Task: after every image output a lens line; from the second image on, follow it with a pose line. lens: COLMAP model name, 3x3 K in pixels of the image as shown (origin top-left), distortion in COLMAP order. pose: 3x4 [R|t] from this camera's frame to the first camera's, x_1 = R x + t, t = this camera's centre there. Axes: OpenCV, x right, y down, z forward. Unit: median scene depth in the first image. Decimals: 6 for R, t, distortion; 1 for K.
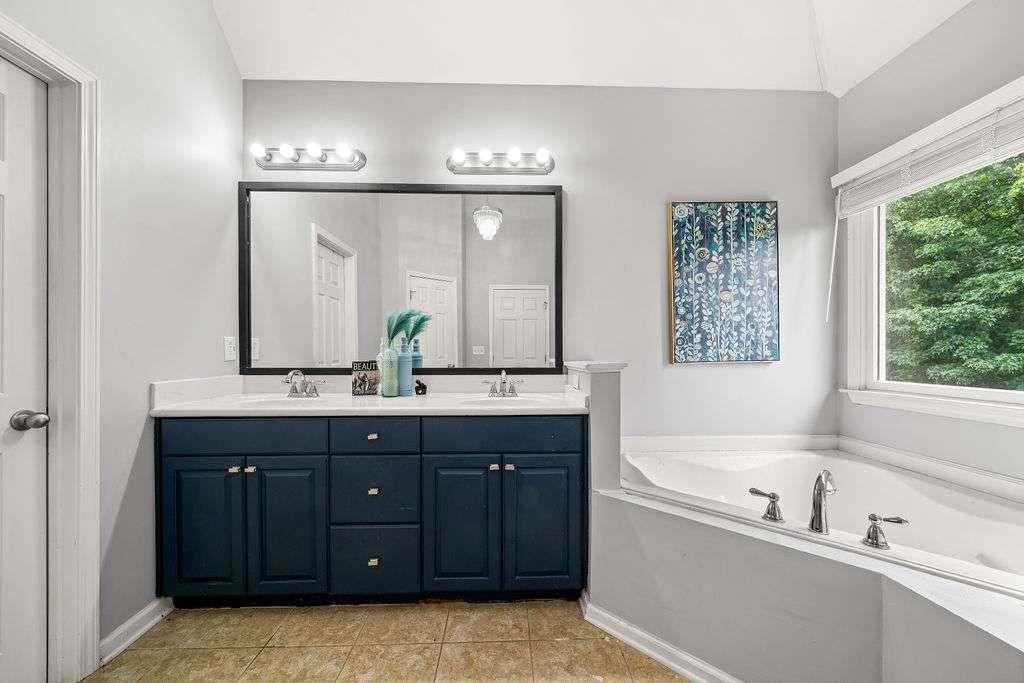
lens RADIAL K [[382.1, 0, 513.4], [0, 382.1, 349.3], [0, 0, 1]] dist [0.000749, 0.000092]
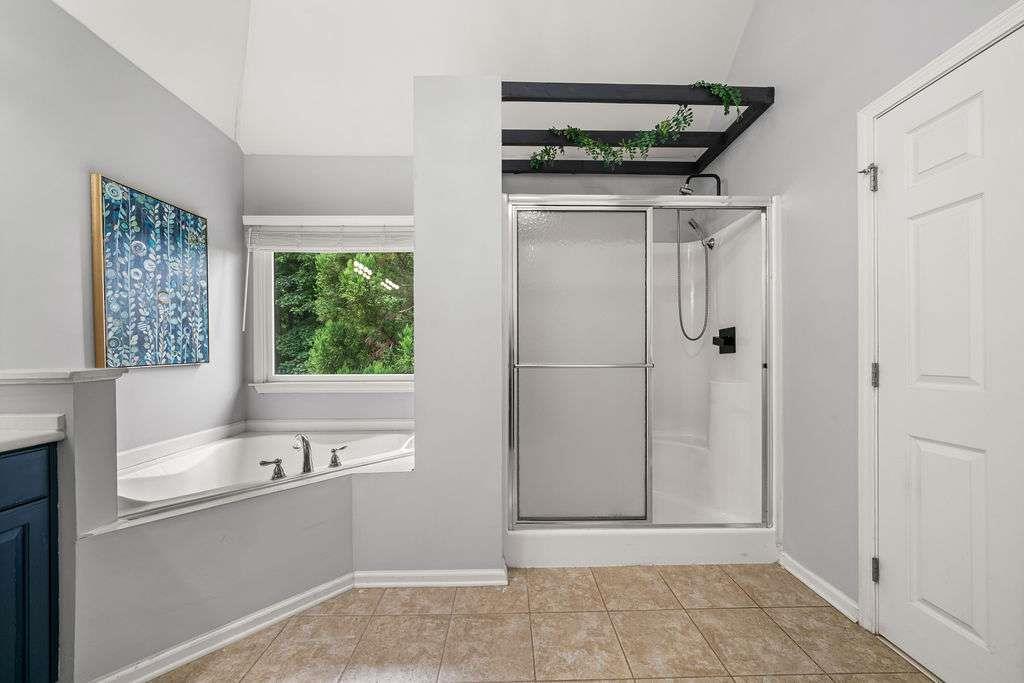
lens RADIAL K [[382.1, 0, 515.1], [0, 382.1, 349.3], [0, 0, 1]] dist [0.000749, 0.000092]
pose [[0.009161, 0.010521, 0.999903, -0.409805], [0.003643, 0.999938, -0.010555, 0.005743], [-0.999951, 0.003739, 0.009122, 0.094366]]
